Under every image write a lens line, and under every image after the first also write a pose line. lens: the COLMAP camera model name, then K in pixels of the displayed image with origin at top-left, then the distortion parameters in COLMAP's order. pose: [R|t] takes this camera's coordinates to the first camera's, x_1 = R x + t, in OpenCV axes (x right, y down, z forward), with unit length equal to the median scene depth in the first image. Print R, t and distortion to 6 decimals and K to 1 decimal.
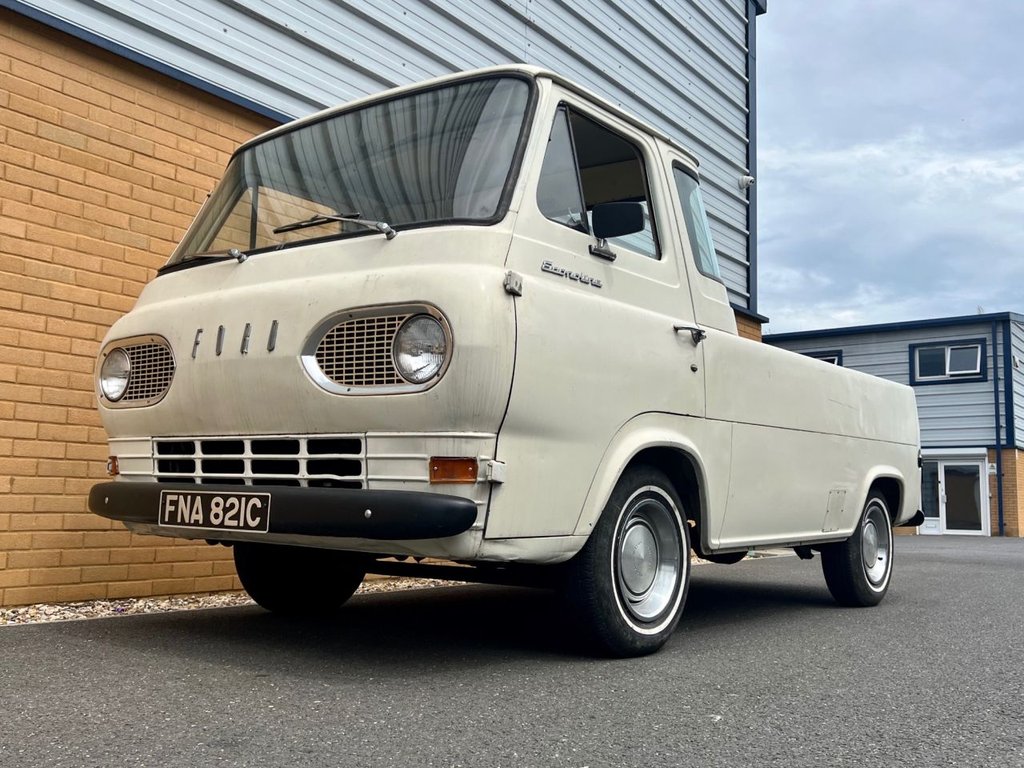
lens RADIAL K [[966.0, 0, 533.8], [0, 966.0, 427.9], [0, 0, 1]] dist [0.083936, -0.146333]
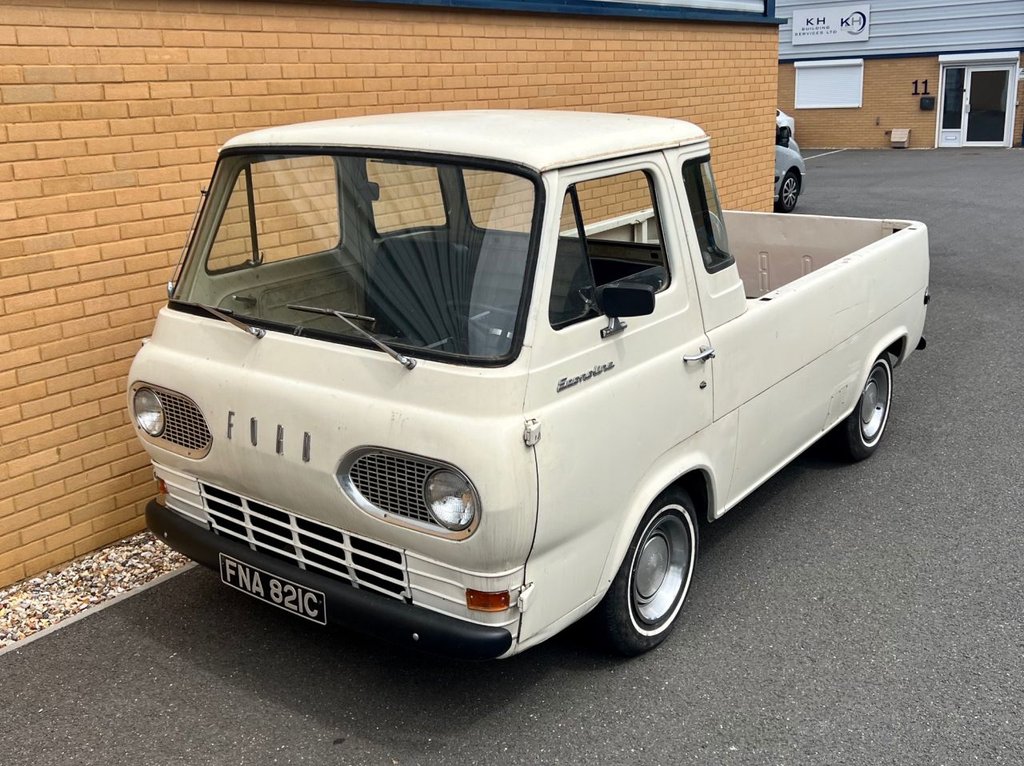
lens RADIAL K [[1000.7, 0, 534.4], [0, 1000.7, 365.8], [0, 0, 1]] dist [0.087954, -0.159864]
pose [[0.998809, -0.047893, -0.009312, -0.004748], [0.048120, 0.935499, 0.350036, -0.530324], [-0.008053, -0.350067, 0.936690, -0.000516]]
